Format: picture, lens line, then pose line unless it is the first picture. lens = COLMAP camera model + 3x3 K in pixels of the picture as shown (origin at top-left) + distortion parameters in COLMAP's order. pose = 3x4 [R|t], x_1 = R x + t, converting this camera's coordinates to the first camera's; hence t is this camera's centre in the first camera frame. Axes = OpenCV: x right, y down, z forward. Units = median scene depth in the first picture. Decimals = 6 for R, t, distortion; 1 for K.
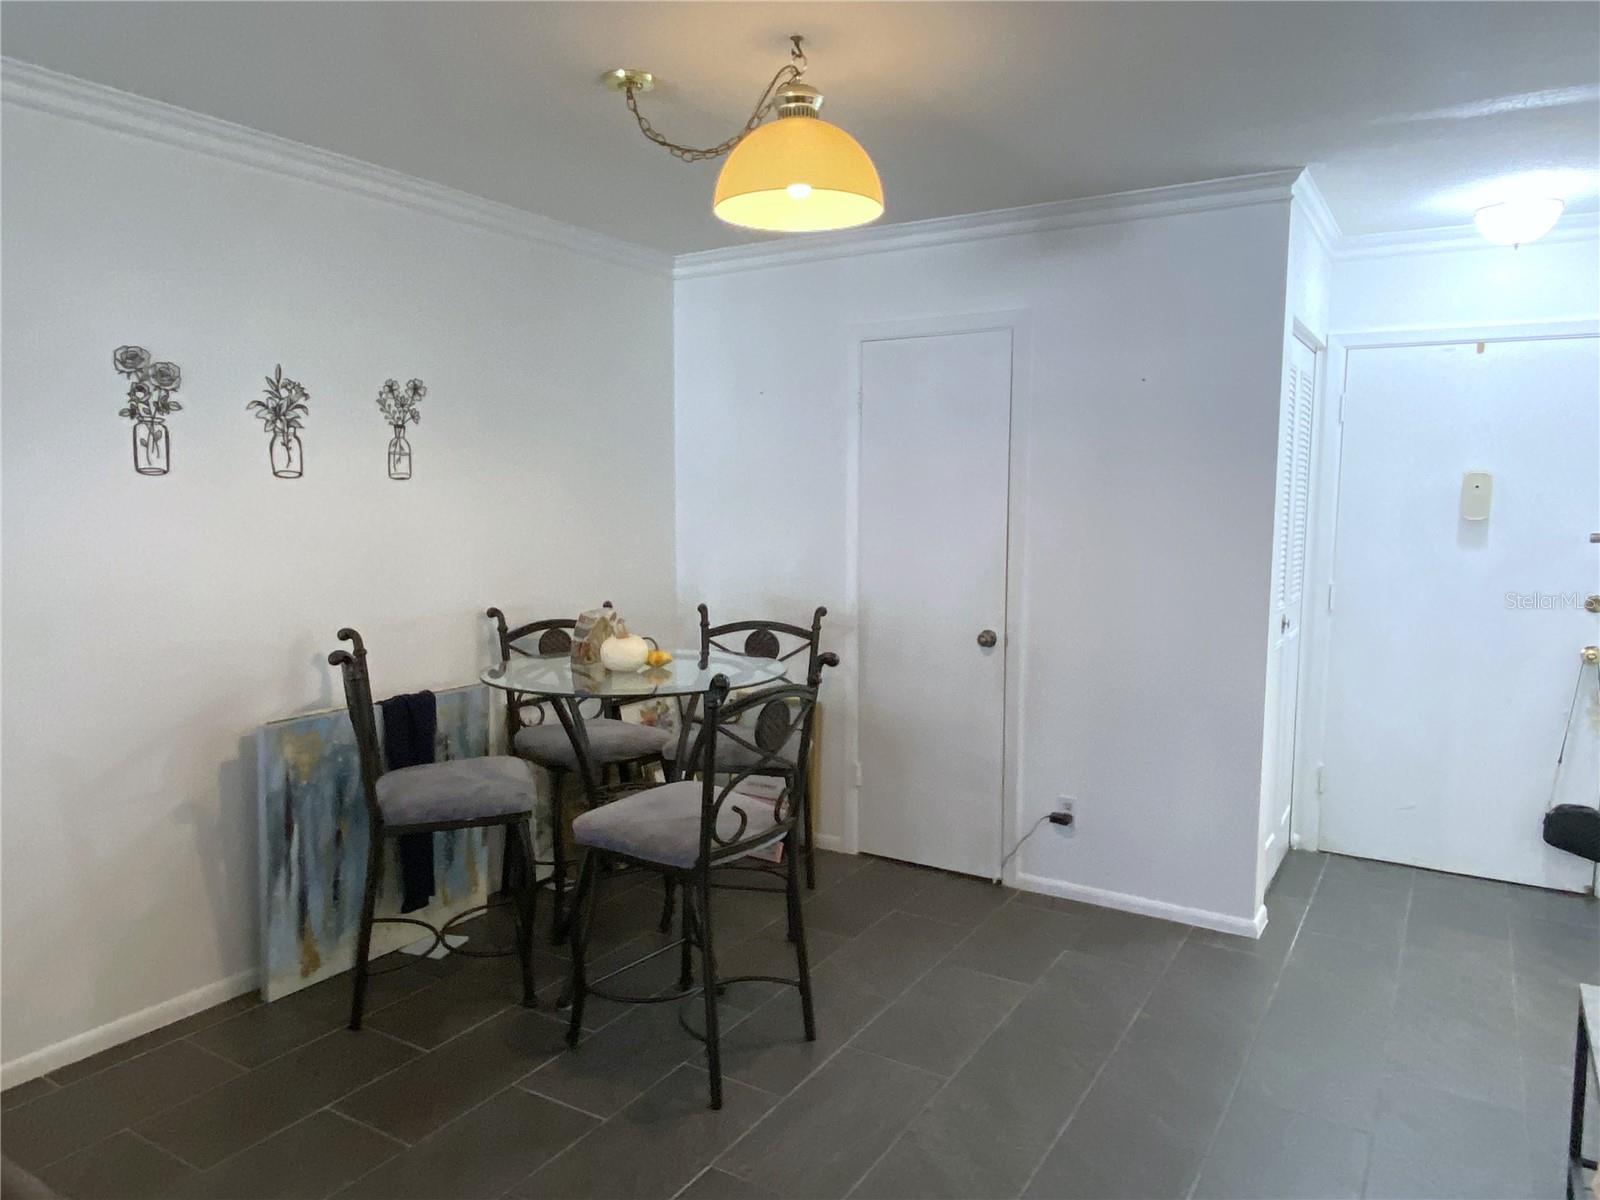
lens RADIAL K [[1087.8, 0, 800.0], [0, 1087.8, 600.0], [0, 0, 1]] dist [0.076033, -0.077463]
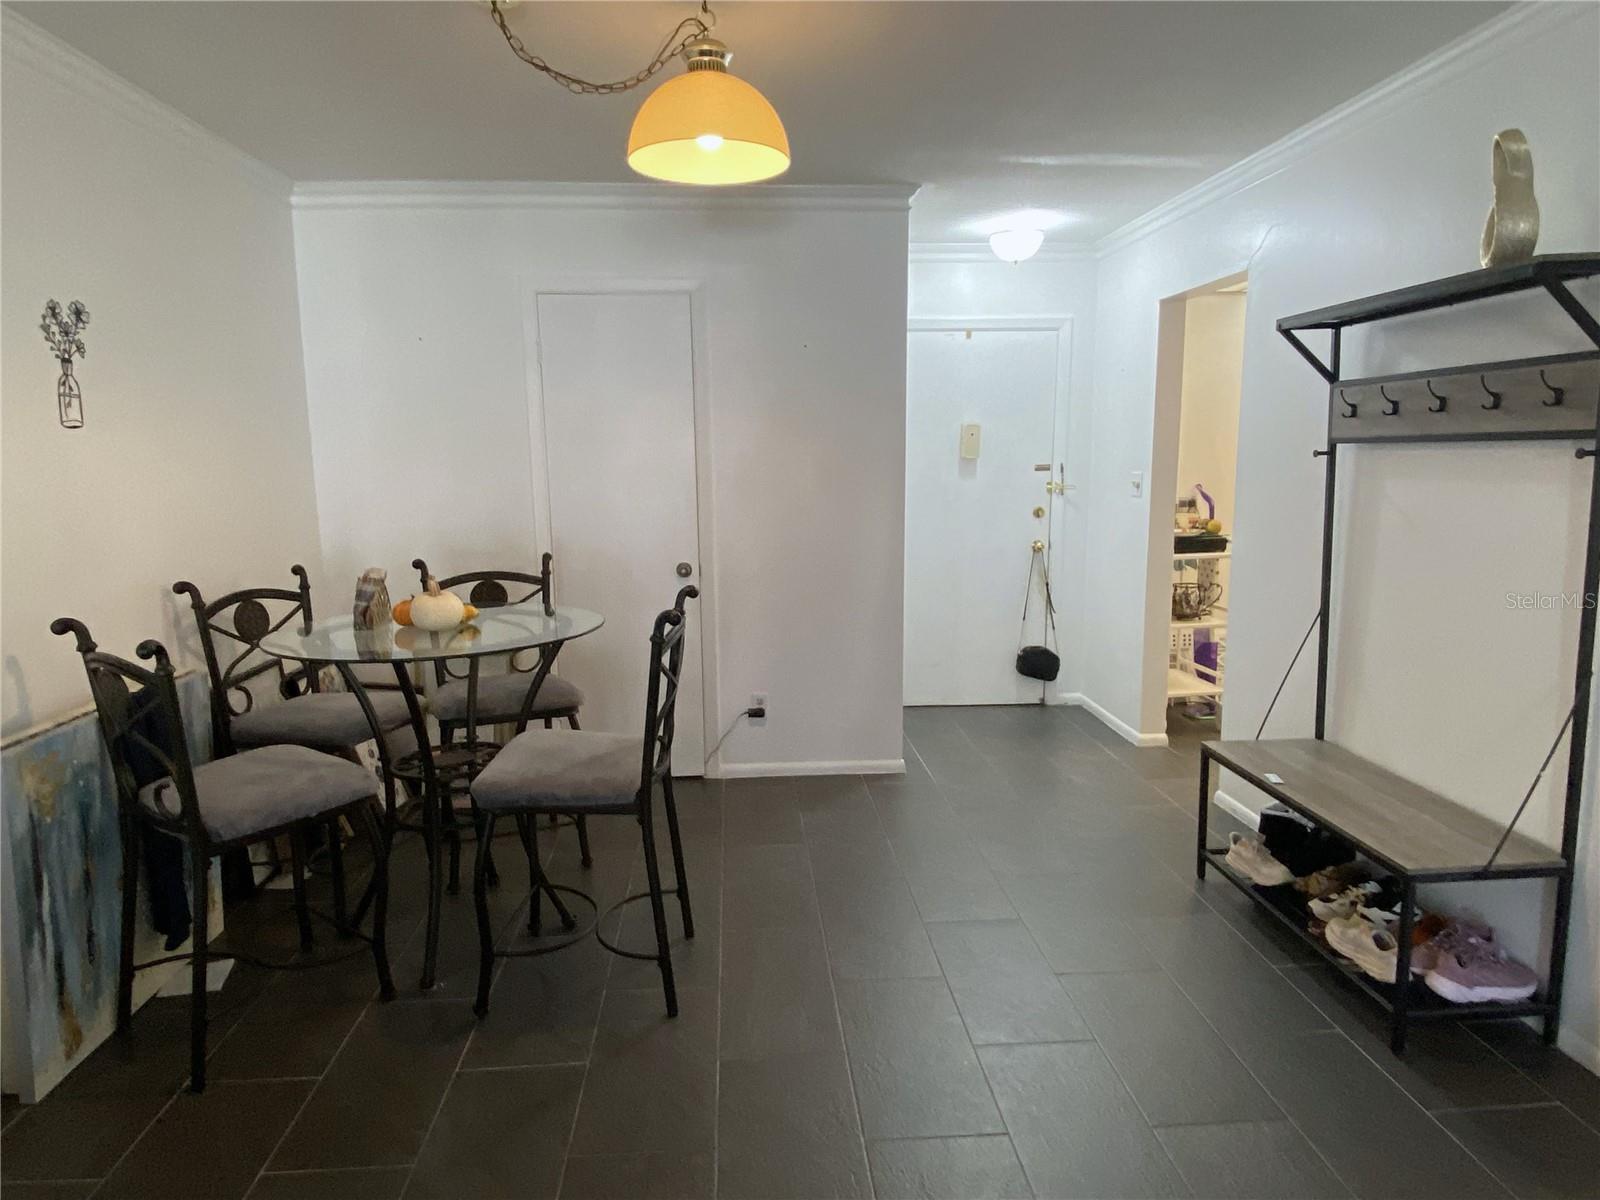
lens RADIAL K [[956.3, 0, 787.2], [0, 956.3, 596.8], [0, 0, 1]] dist [0.088890, -0.084282]
pose [[0.824195, -0.102028, 0.557039, -0.347606], [0.073971, 0.994605, 0.072726, -0.001912], [-0.561454, -0.018736, 0.827296, 0.124276]]
